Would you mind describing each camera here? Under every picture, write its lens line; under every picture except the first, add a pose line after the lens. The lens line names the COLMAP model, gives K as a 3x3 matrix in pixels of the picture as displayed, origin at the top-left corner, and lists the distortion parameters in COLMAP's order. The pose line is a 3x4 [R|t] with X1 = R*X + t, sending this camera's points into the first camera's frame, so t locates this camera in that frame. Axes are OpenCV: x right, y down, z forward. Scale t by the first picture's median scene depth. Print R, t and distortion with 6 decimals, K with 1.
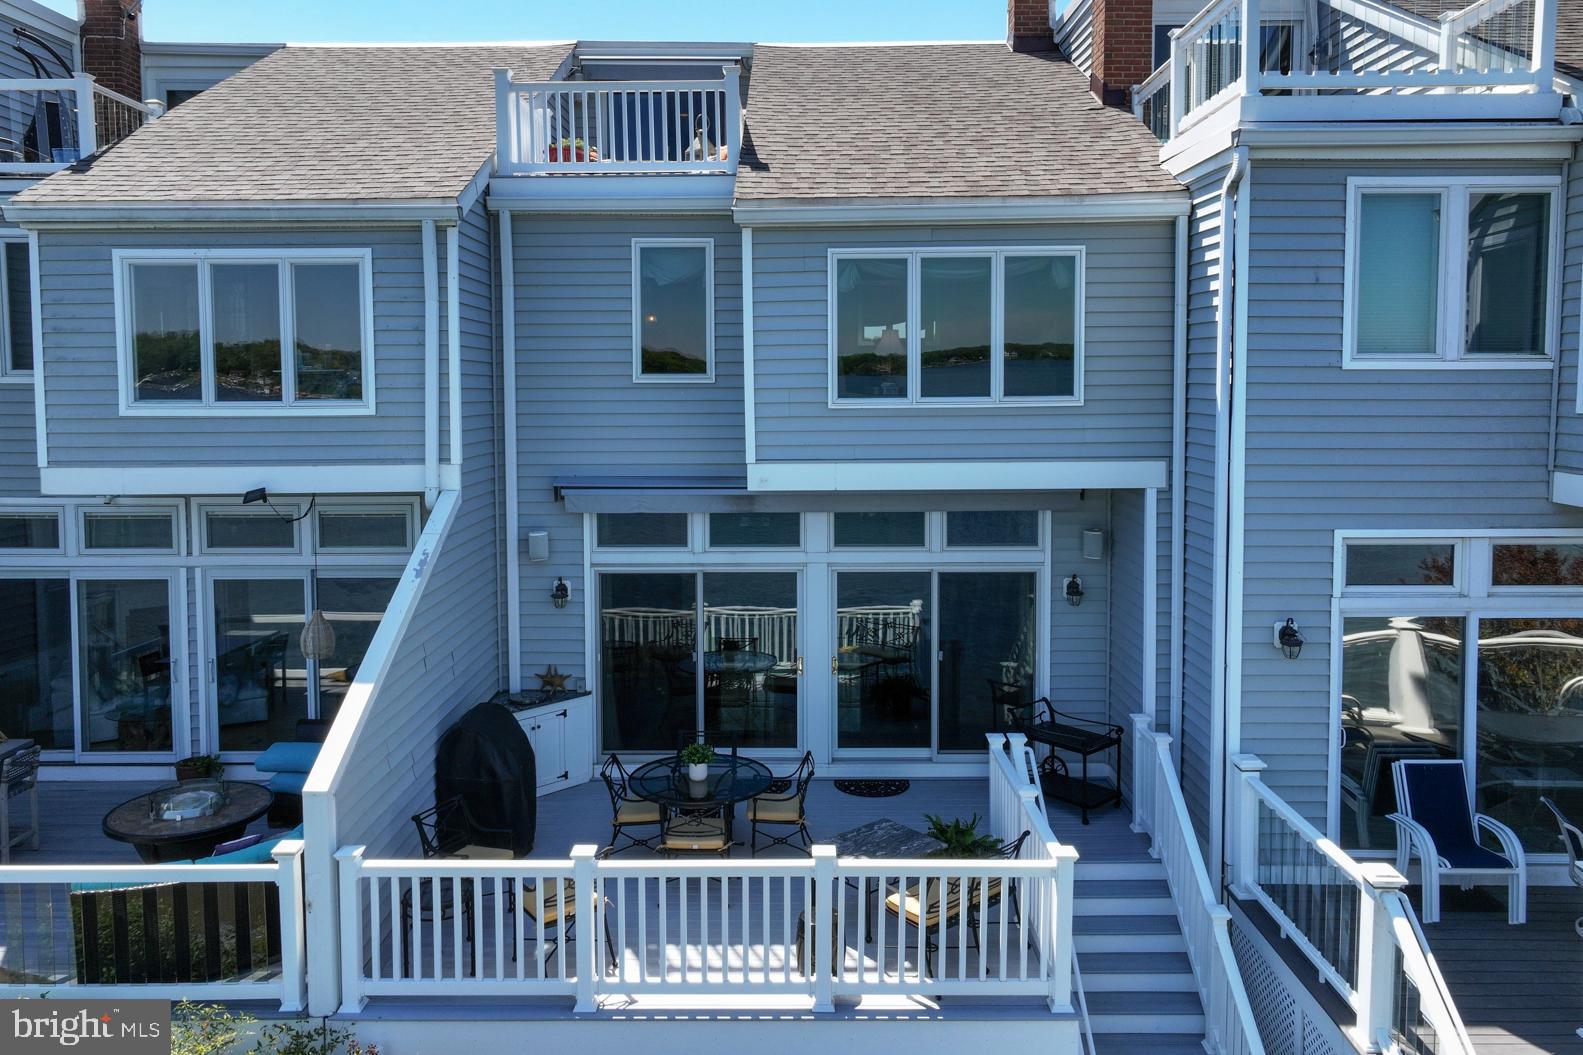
lens RADIAL K [[1127.9, 0, 771.2], [0, 1127.9, 454.9], [0, 0, 1]] dist [0.005982, 0.015089]
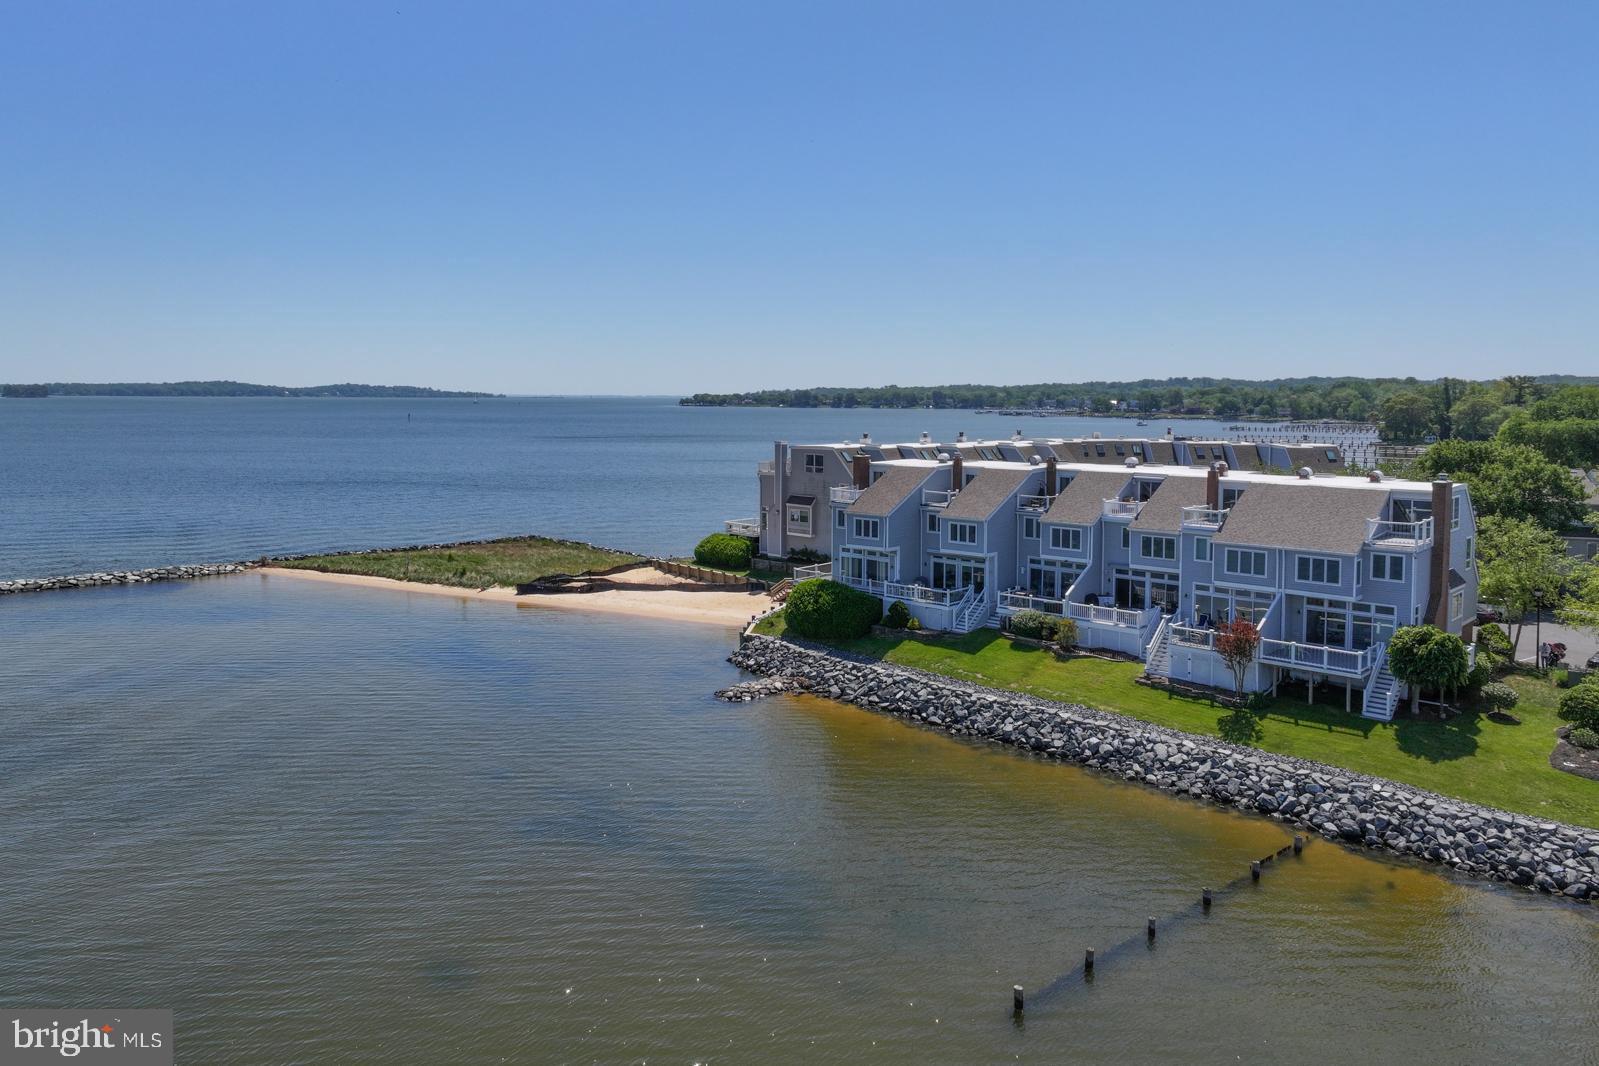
lens RADIAL K [[1139.3, 0, 795.3], [0, 1139.3, 517.2], [0, 0, 1]] dist [0.005982, 0.015089]
pose [[0.741532, 0.077679, -0.666406, 3.134626], [-0.045997, 0.996824, 0.065012, -0.647735], [0.669339, -0.017555, 0.742750, -5.640220]]
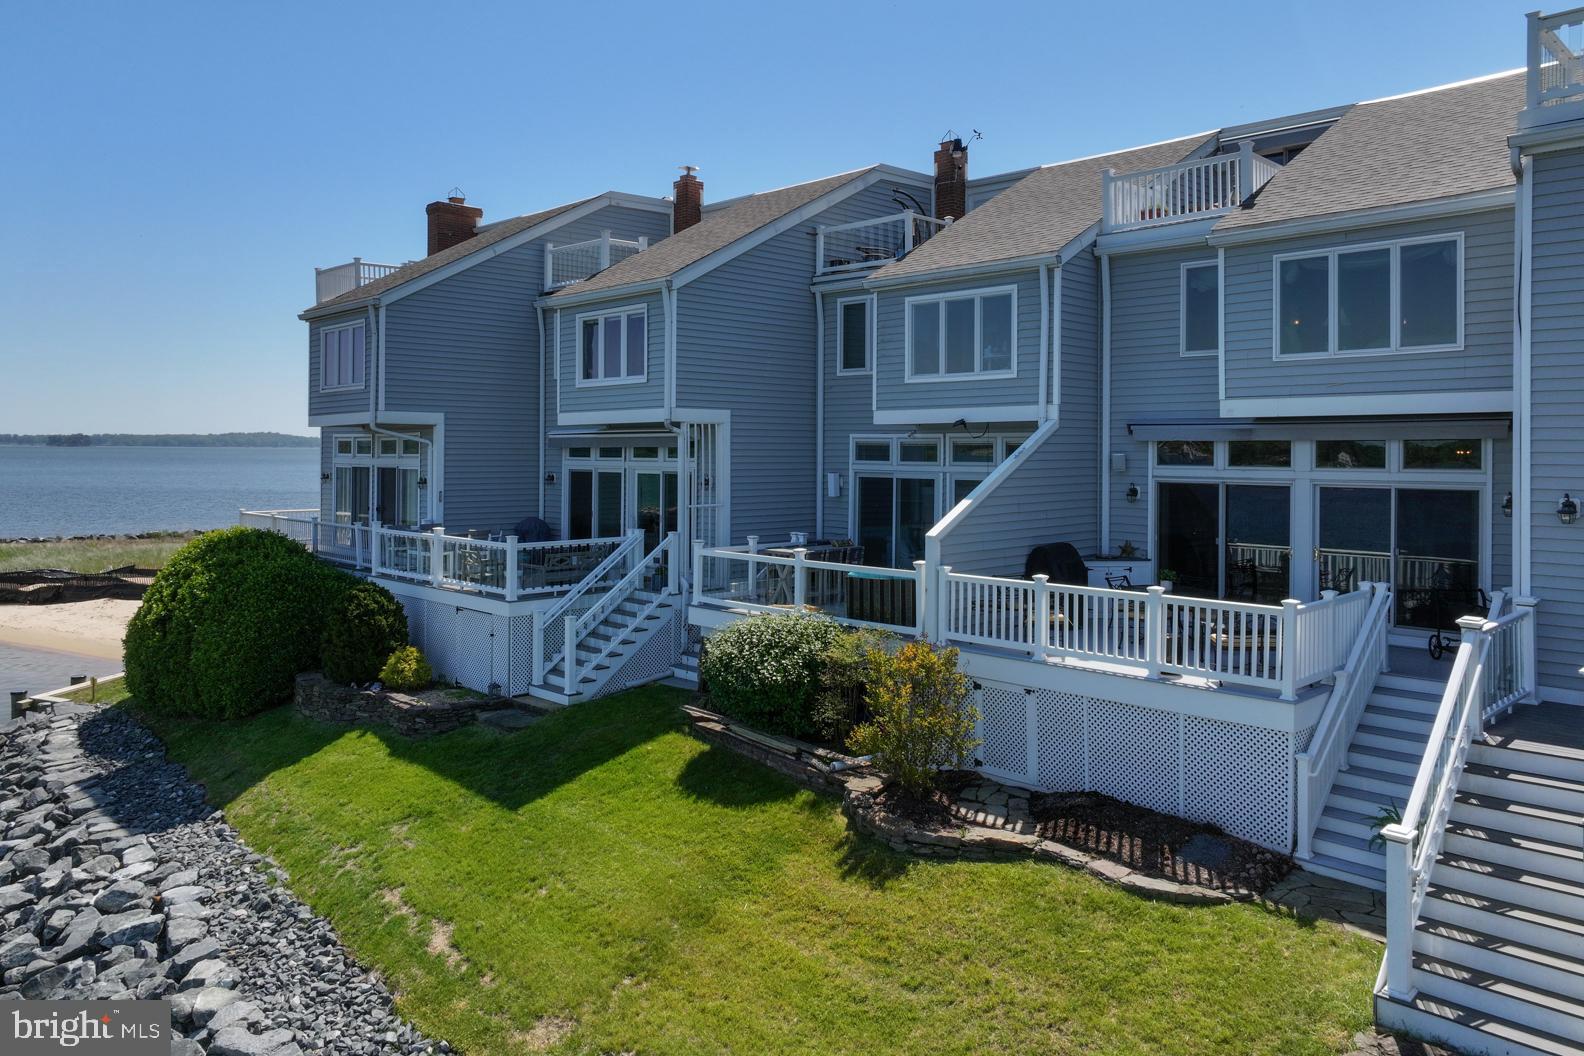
lens RADIAL K [[1128.6, 0, 813.0], [0, 1128.6, 476.0], [0, 0, 1]] dist [0.005982, 0.015089]
pose [[0.720970, 0.022106, -0.692614, 0.650917], [-0.050757, 0.998491, -0.020967, 0.172368], [0.691105, 0.050272, 0.721004, -0.493917]]
